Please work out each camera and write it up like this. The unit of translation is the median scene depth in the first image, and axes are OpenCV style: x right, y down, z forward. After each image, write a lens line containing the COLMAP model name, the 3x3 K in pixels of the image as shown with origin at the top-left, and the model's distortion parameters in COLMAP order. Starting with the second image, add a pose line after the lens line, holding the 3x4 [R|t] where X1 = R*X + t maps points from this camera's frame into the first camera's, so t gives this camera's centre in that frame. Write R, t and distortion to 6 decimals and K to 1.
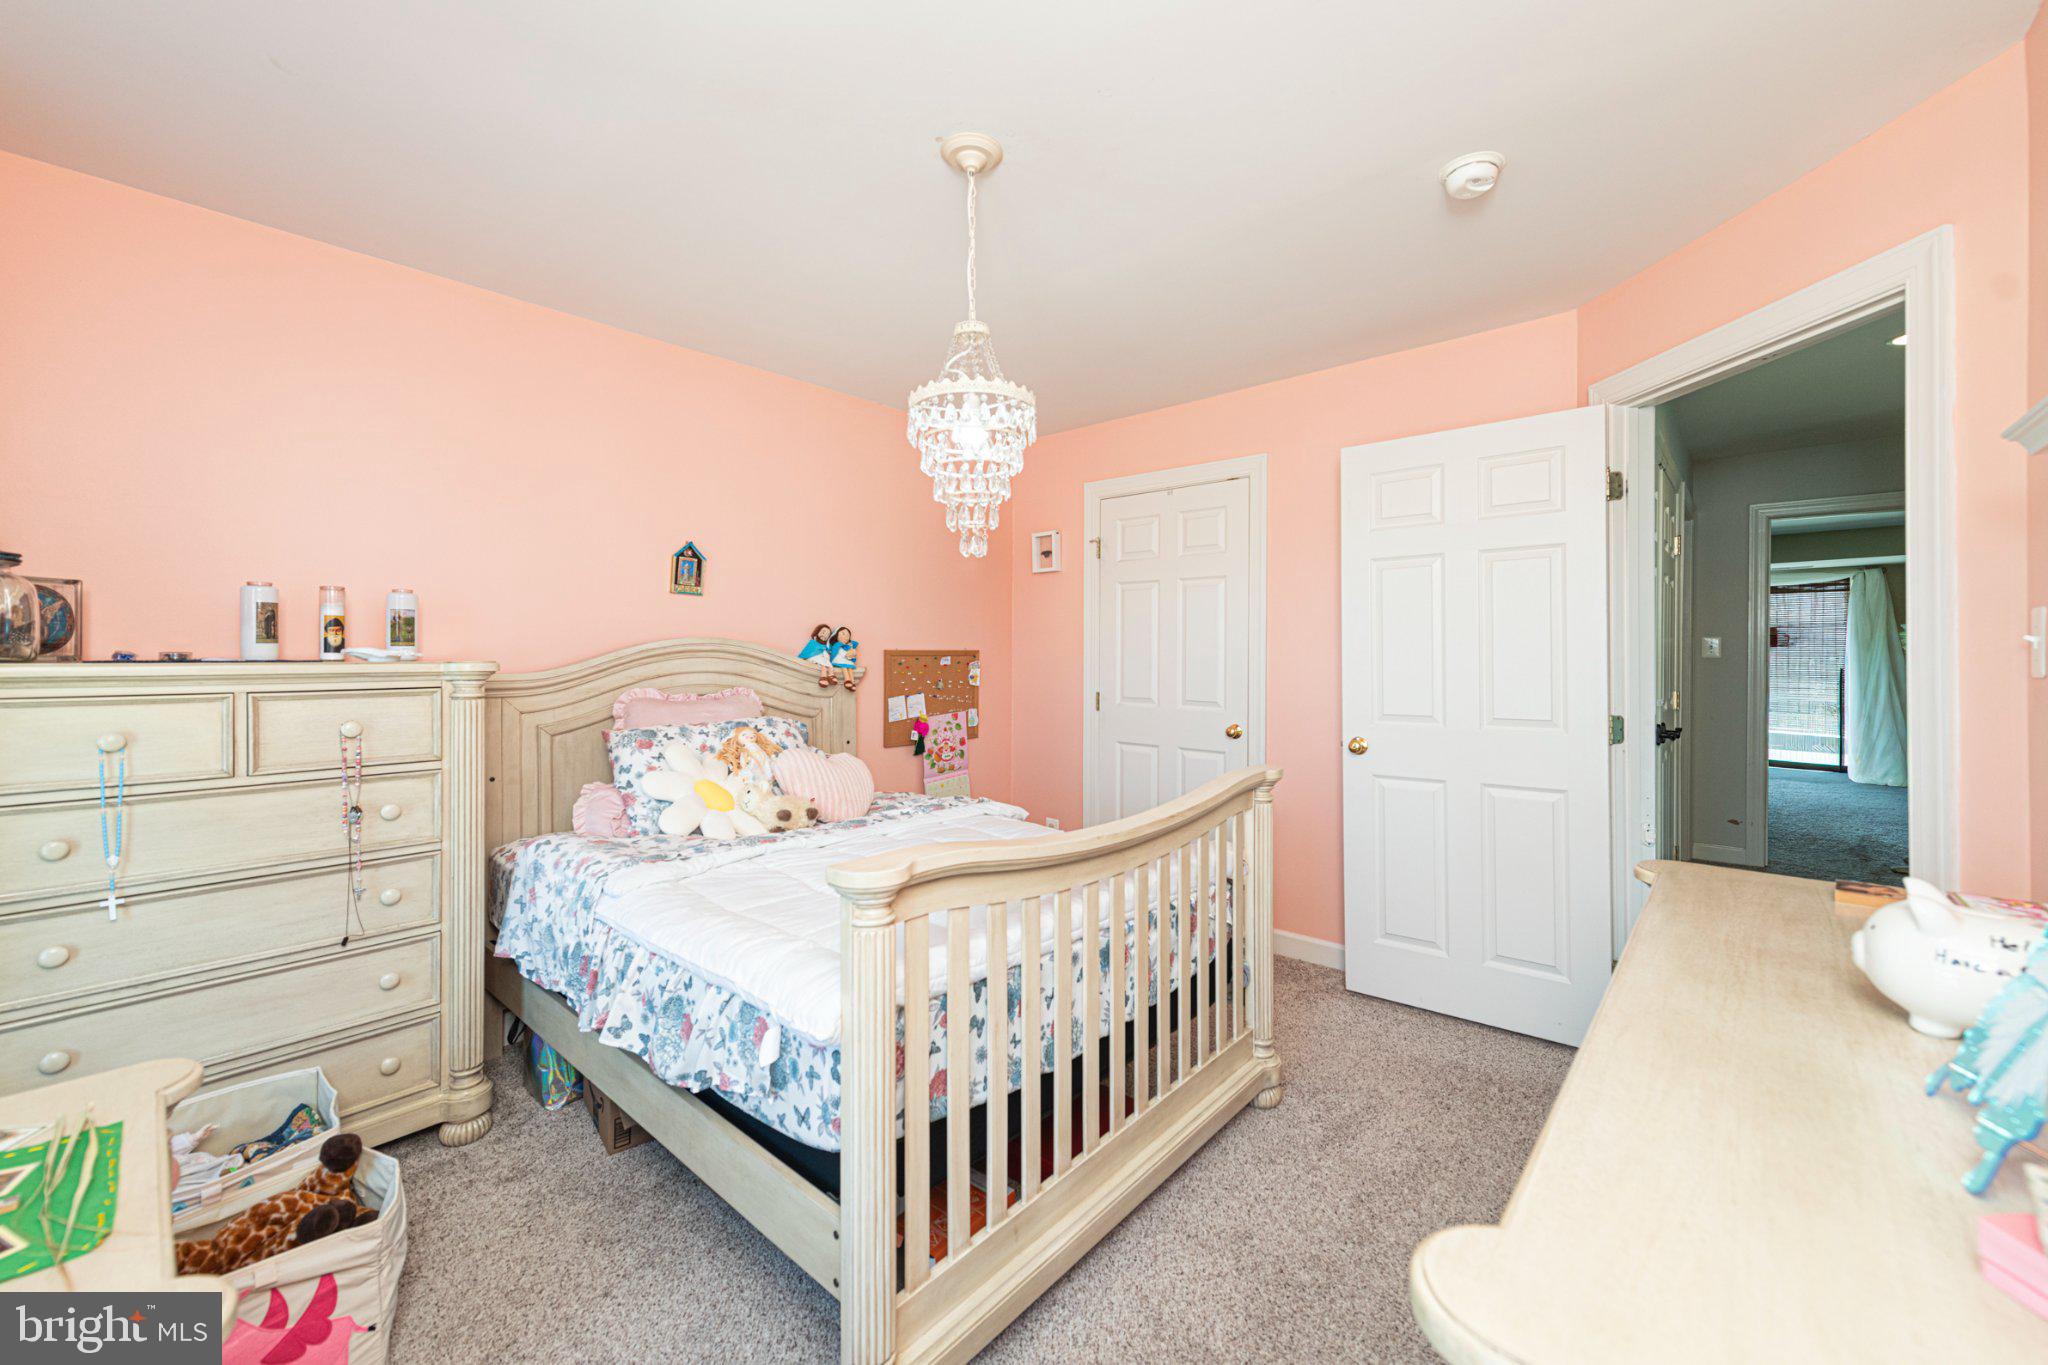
lens RADIAL K [[822.3, 0, 1024.4], [0, 822.3, 645.2], [0, 0, 1]] dist [0.000676, 0.000045]
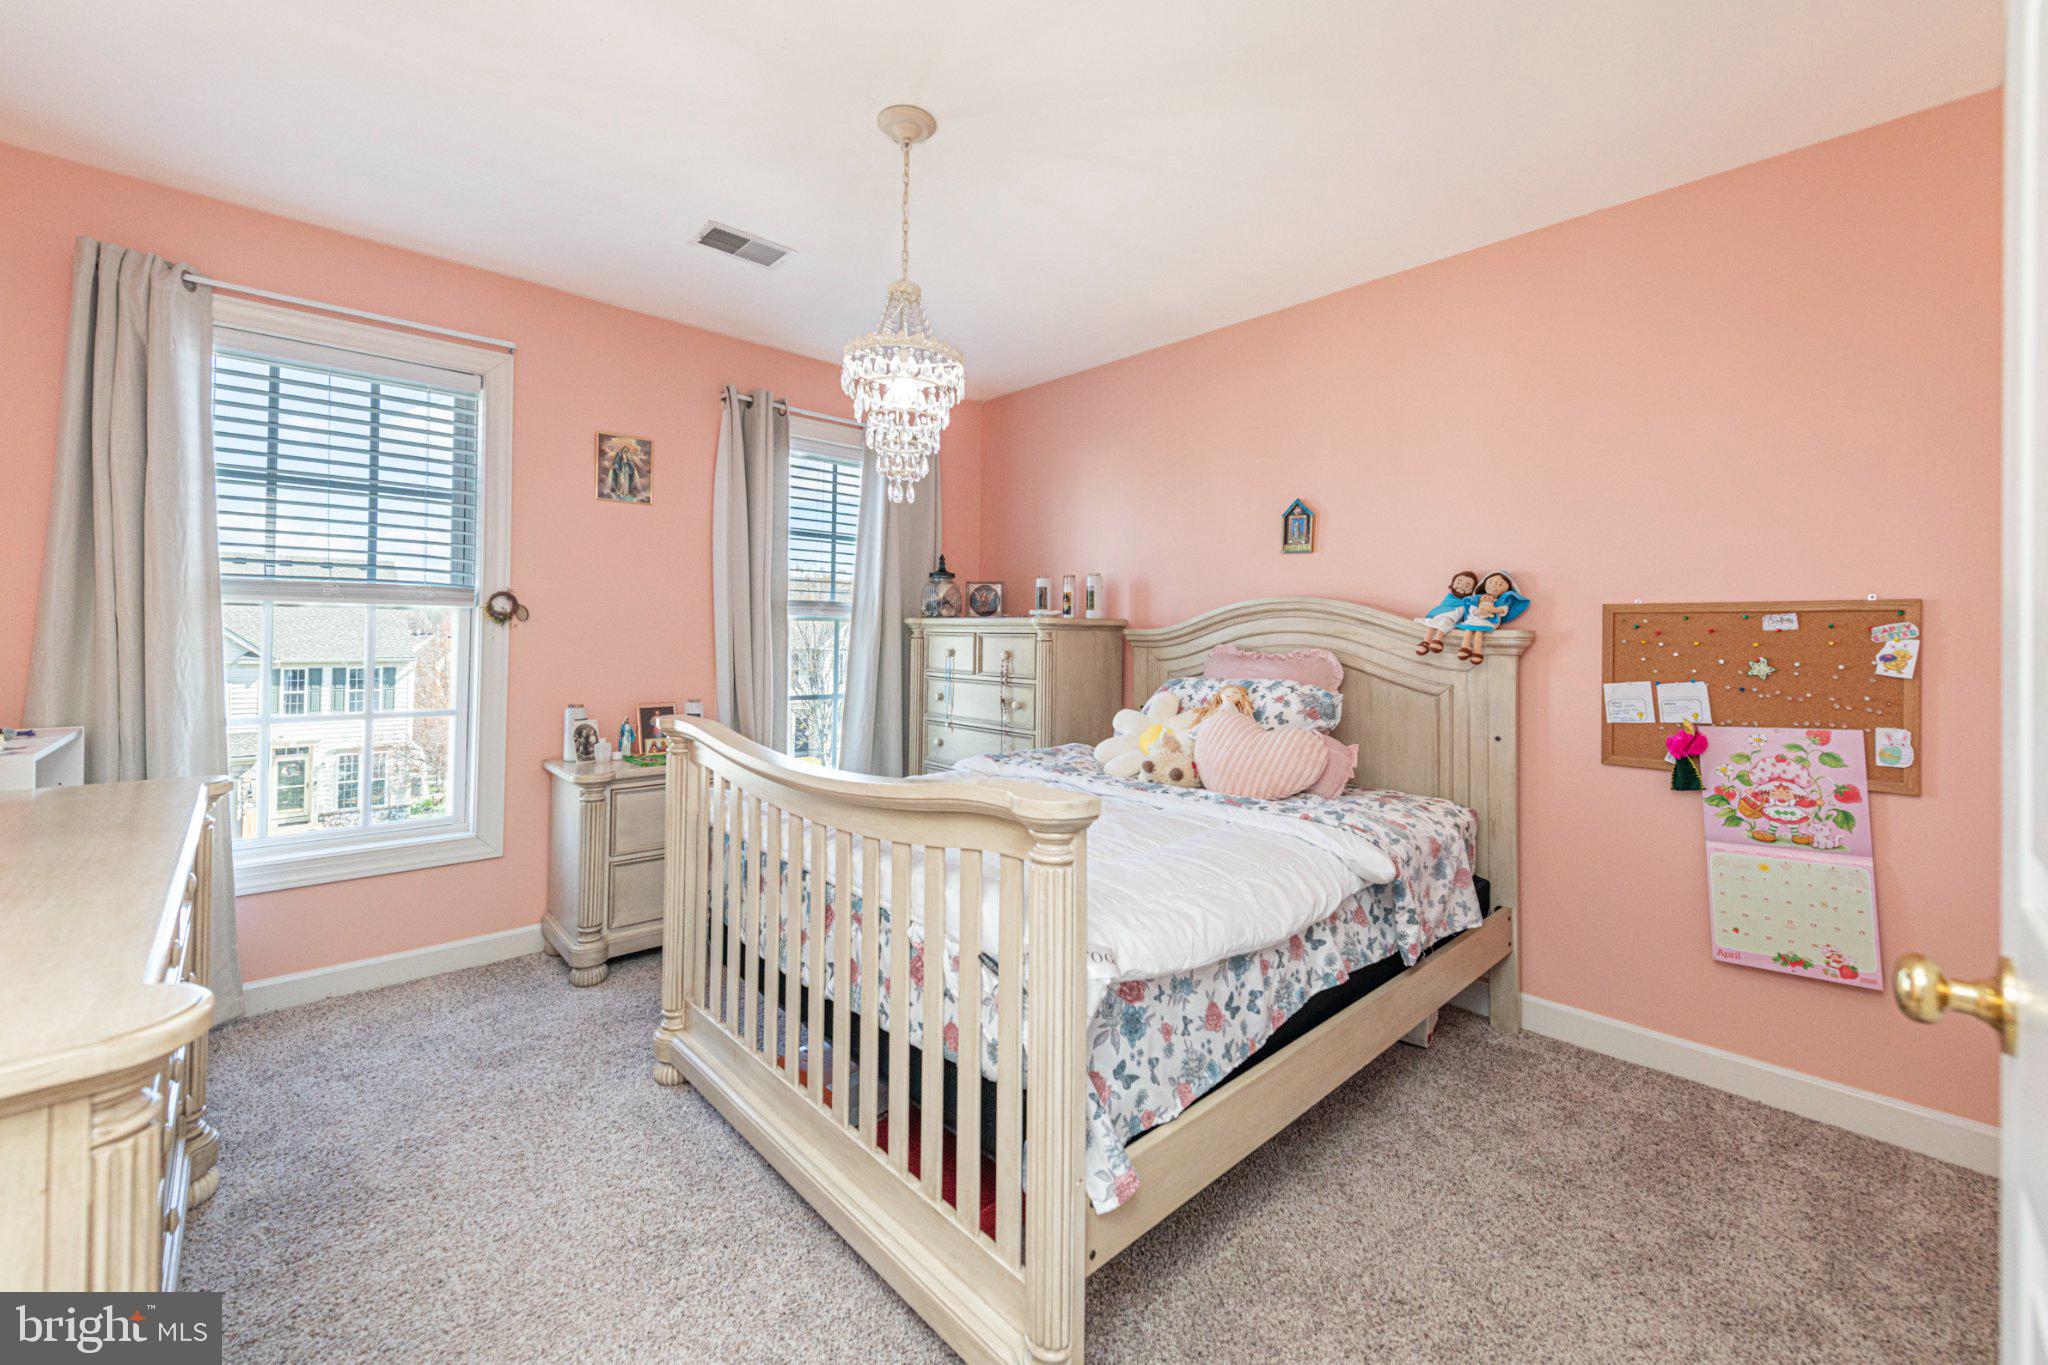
lens RADIAL K [[822.3, 0, 1024.4], [0, 822.3, 645.2], [0, 0, 1]] dist [0.000676, 0.000045]
pose [[-0.111855, 0.012987, -0.993640, 0.477703], [-0.001045, 0.999913, 0.013187, 0.028240], [0.993724, 0.002513, -0.111832, 0.626945]]
